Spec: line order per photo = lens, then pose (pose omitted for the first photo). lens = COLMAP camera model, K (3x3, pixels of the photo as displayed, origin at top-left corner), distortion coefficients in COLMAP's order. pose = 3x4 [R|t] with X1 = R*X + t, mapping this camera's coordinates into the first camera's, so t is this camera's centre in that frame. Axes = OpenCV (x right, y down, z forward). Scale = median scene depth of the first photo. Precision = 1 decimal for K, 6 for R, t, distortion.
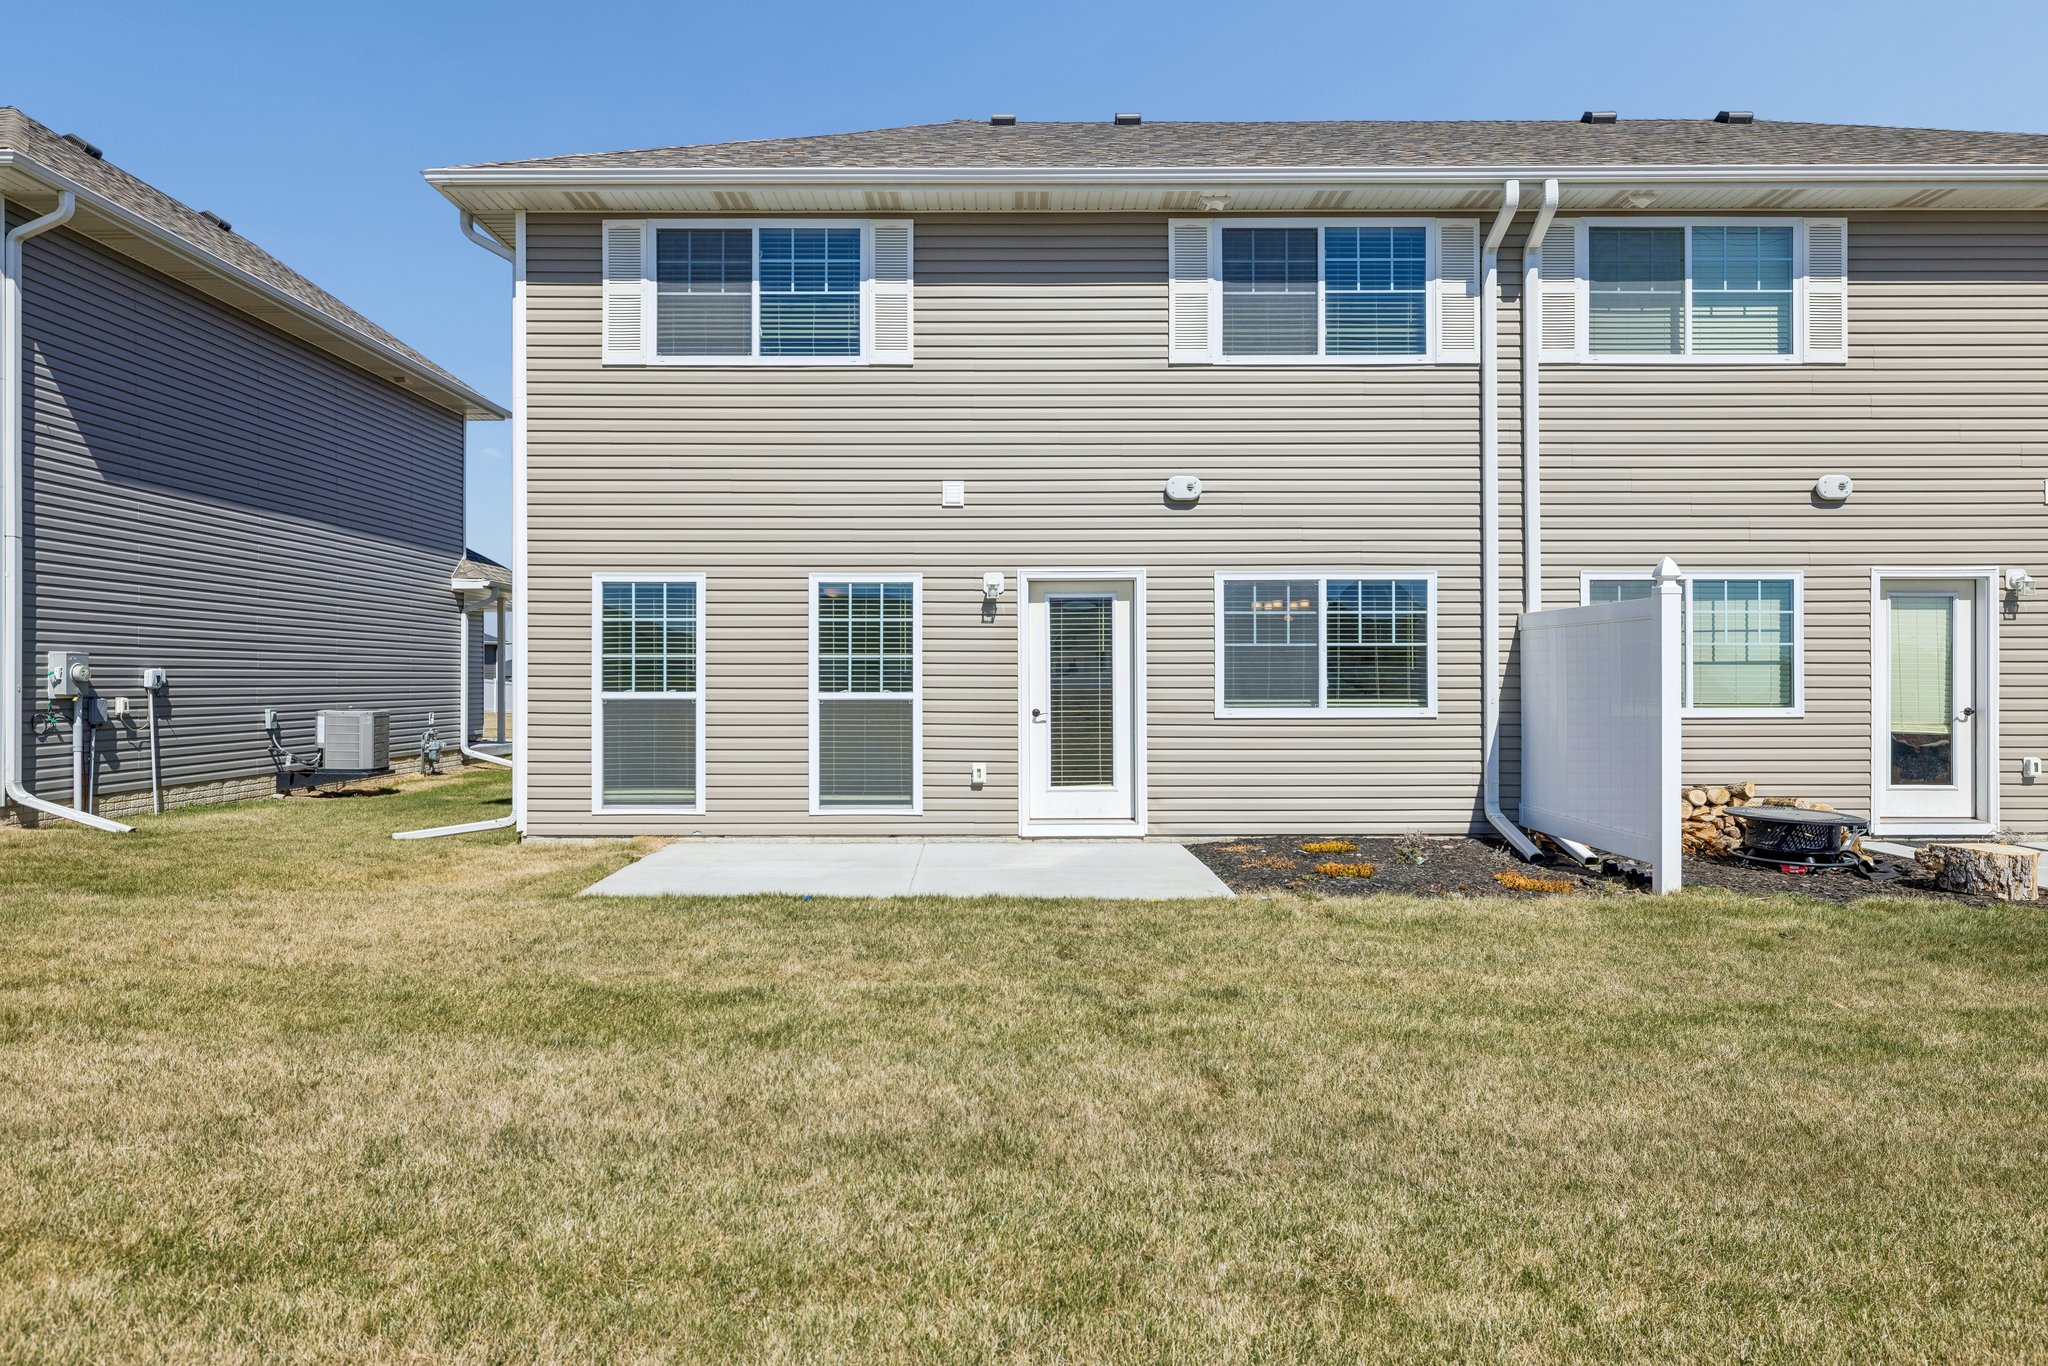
lens RADIAL K [[1295.6, 0, 1016.8], [0, 1295.6, 679.7], [0, 0, 1]] dist [0.035561, 0.002210]
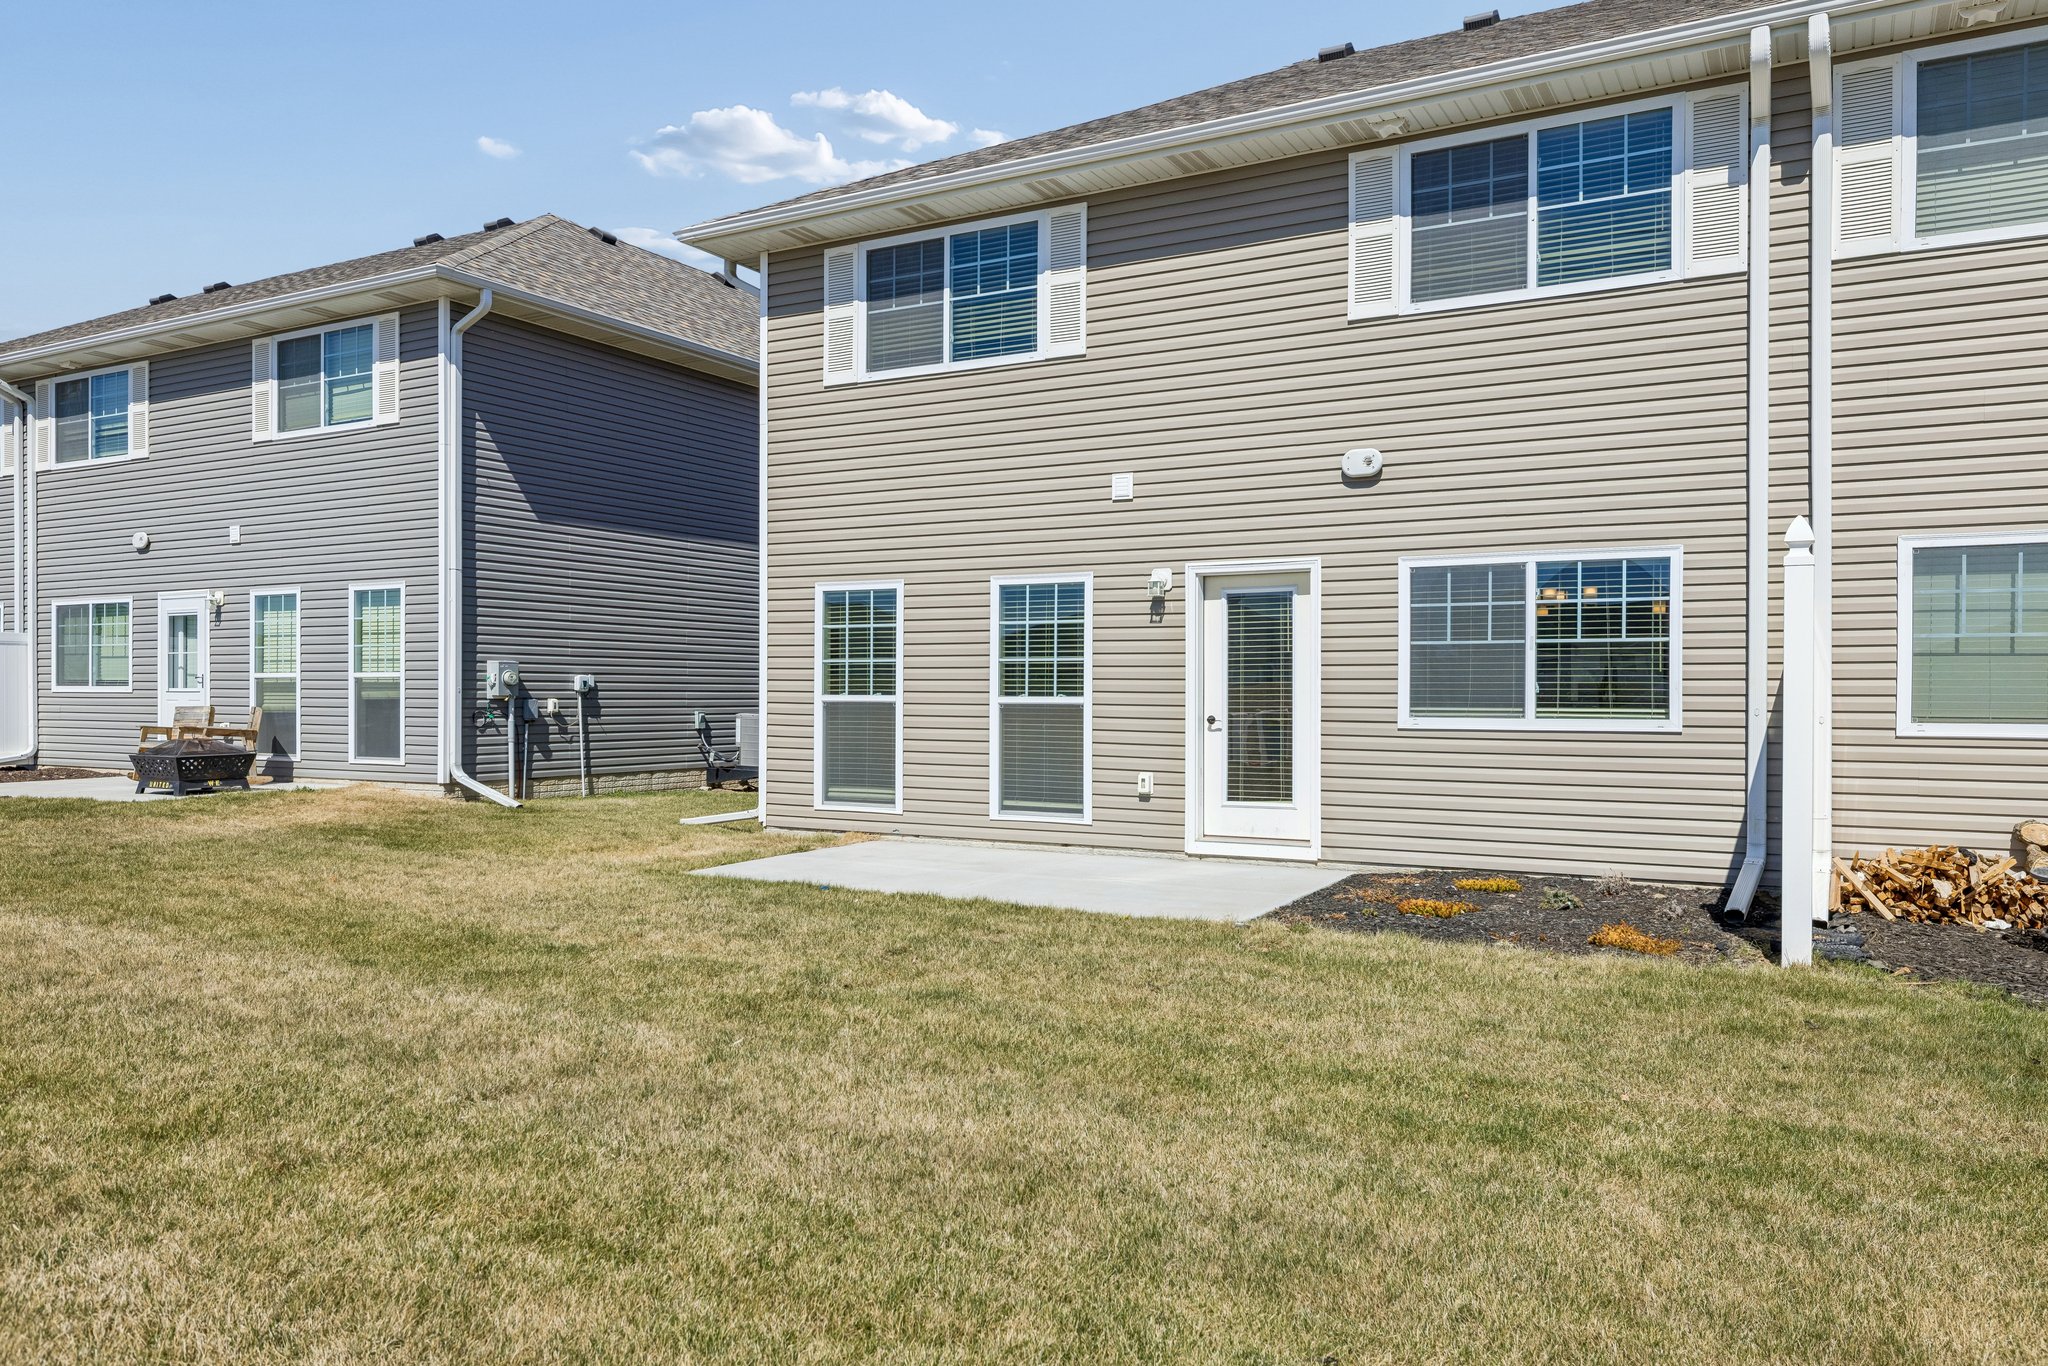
lens RADIAL K [[1527.6, 0, 1021.9], [0, 1527.6, 690.6], [0, 0, 1]] dist [0.068830, -0.010772]
pose [[0.870228, 0.002627, -0.492642, 0.436142], [-0.001120, 0.999994, 0.003354, 0.001380], [0.492648, -0.002367, 0.870226, -0.006916]]
